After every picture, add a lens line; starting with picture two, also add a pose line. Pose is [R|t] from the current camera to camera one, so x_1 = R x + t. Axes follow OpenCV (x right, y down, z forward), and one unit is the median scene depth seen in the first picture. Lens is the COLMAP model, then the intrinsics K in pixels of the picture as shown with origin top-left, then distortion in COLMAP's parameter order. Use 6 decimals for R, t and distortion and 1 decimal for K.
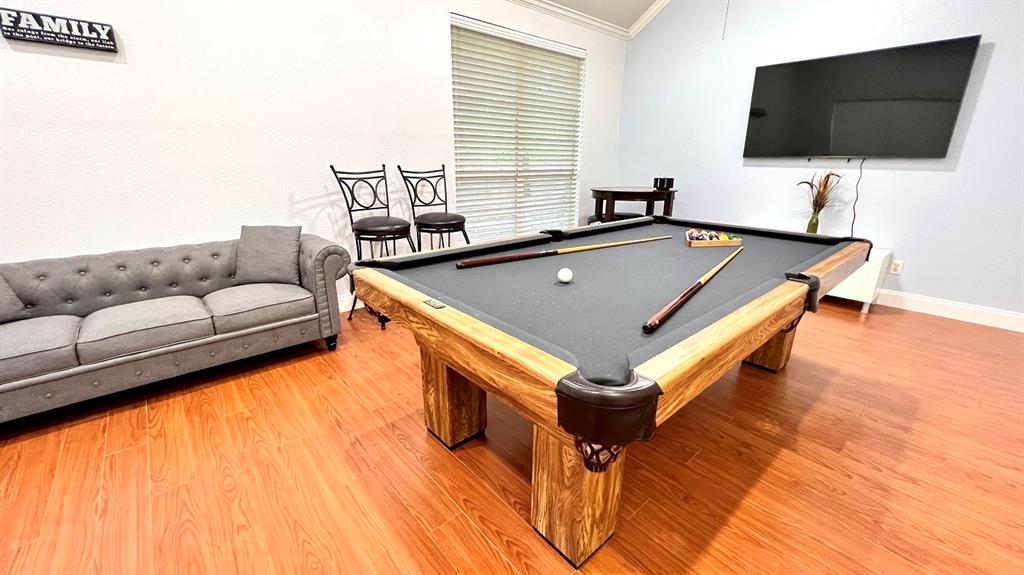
lens RADIAL K [[408.9, 0, 510.7], [0, 408.9, 284.5], [0, 0, 1]] dist [-0.002531, 0.000866]
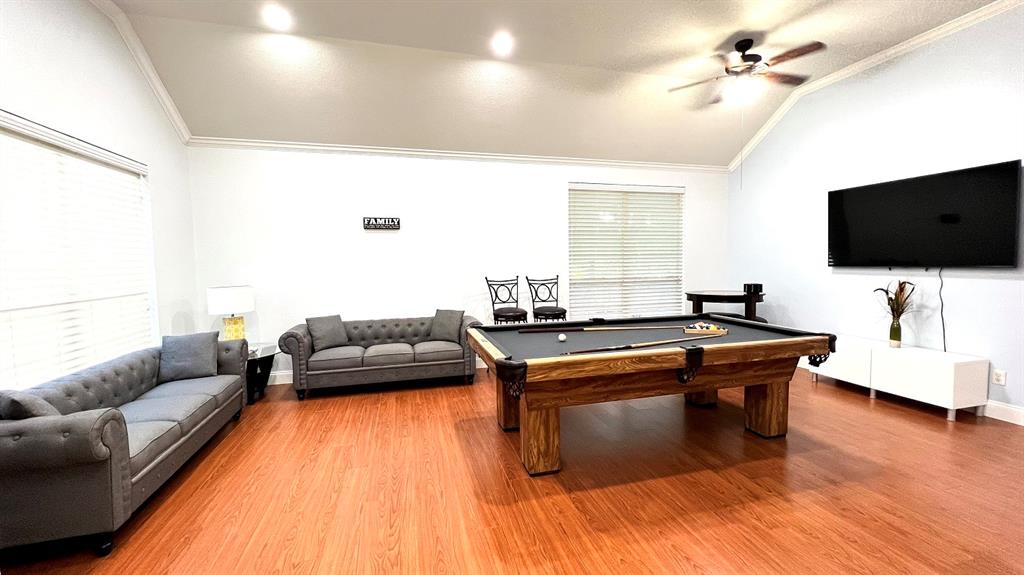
lens RADIAL K [[408.9, 0, 511.8], [0, 408.9, 286.4], [0, 0, 1]] dist [-0.002531, 0.000866]
pose [[0.896736, 0.008005, -0.442493, 0.420040], [-0.111009, 0.971941, -0.207382, 0.091643], [0.428417, 0.235087, 0.872464, -0.446768]]
